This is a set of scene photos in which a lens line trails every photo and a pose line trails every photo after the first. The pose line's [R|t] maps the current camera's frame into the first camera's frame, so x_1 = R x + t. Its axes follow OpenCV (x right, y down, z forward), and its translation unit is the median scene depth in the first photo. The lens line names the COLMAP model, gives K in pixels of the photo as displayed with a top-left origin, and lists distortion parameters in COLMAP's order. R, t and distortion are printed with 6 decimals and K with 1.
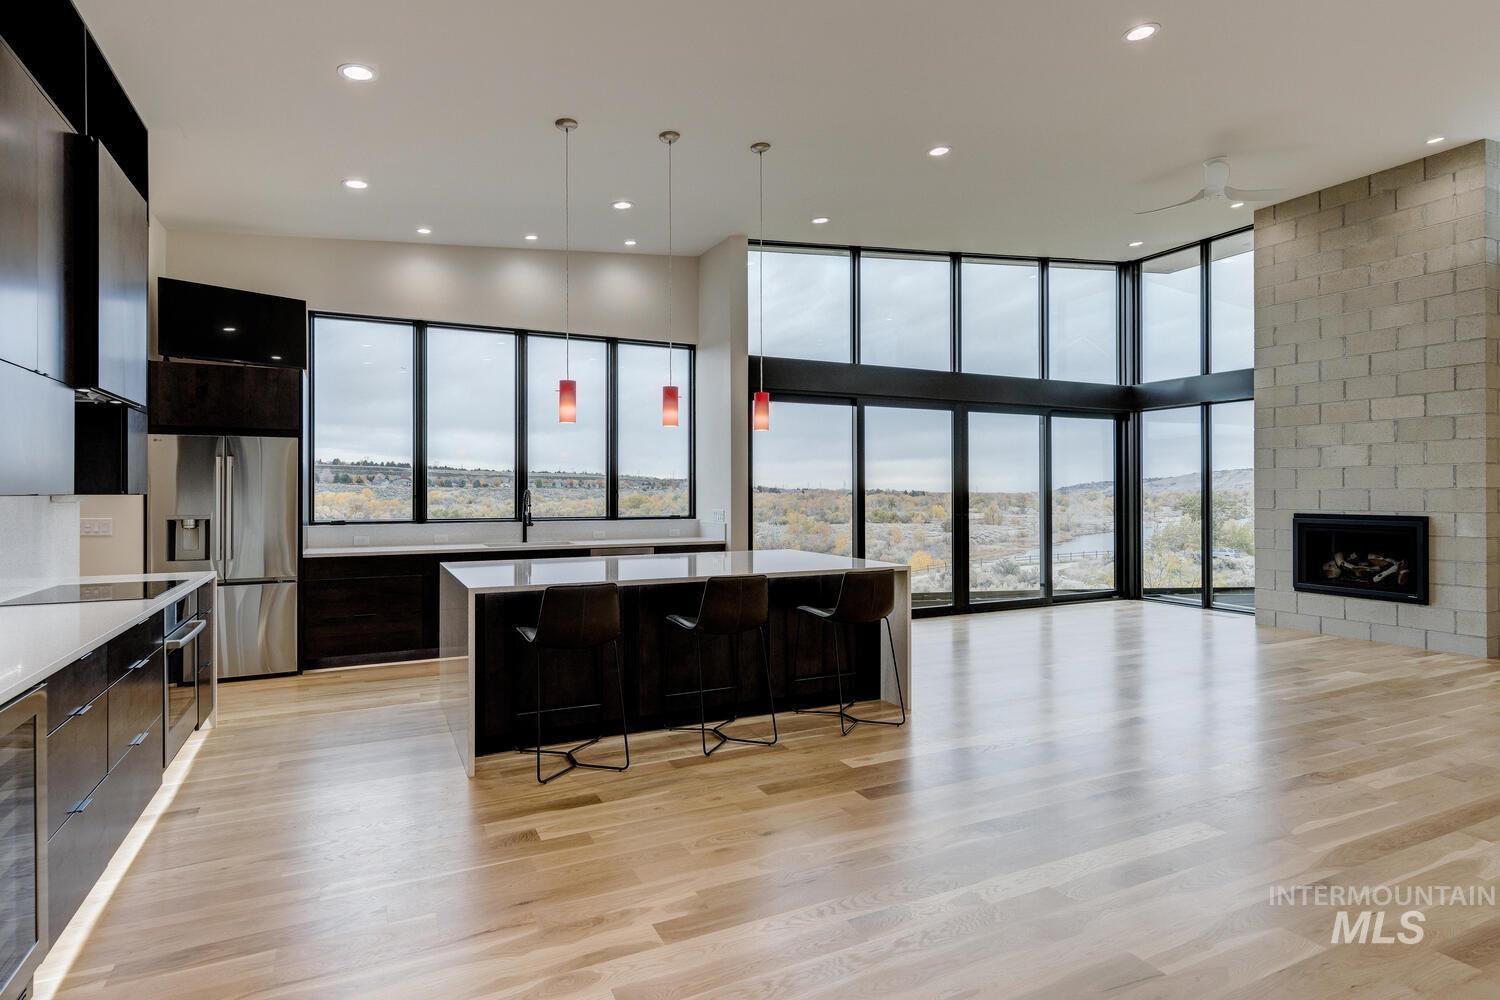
lens RADIAL K [[797.4, 0, 739.7], [0, 797.4, 489.1], [0, 0, 1]] dist [-0.003287, -0.000550]
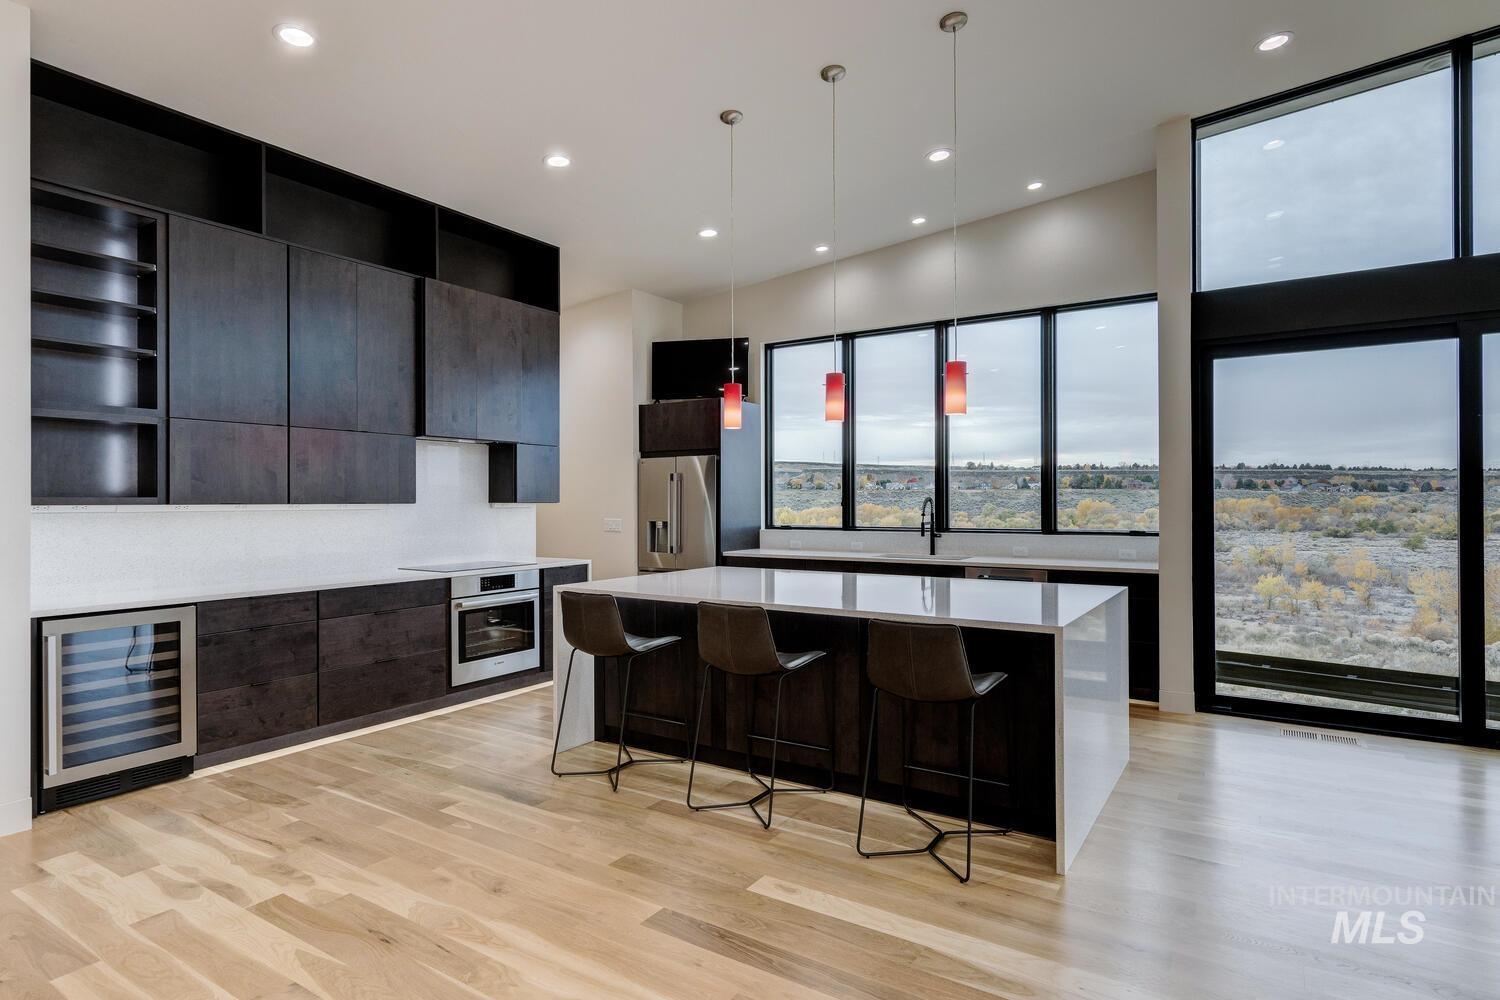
lens RADIAL K [[797.4, 0, 735.5], [0, 797.4, 497.3], [0, 0, 1]] dist [-0.003287, -0.000550]
pose [[0.504624, -0.007128, -0.863310, 0.285647], [0.008772, 0.999957, -0.003129, 0.001572], [0.863295, -0.005994, 0.504665, 0.242819]]
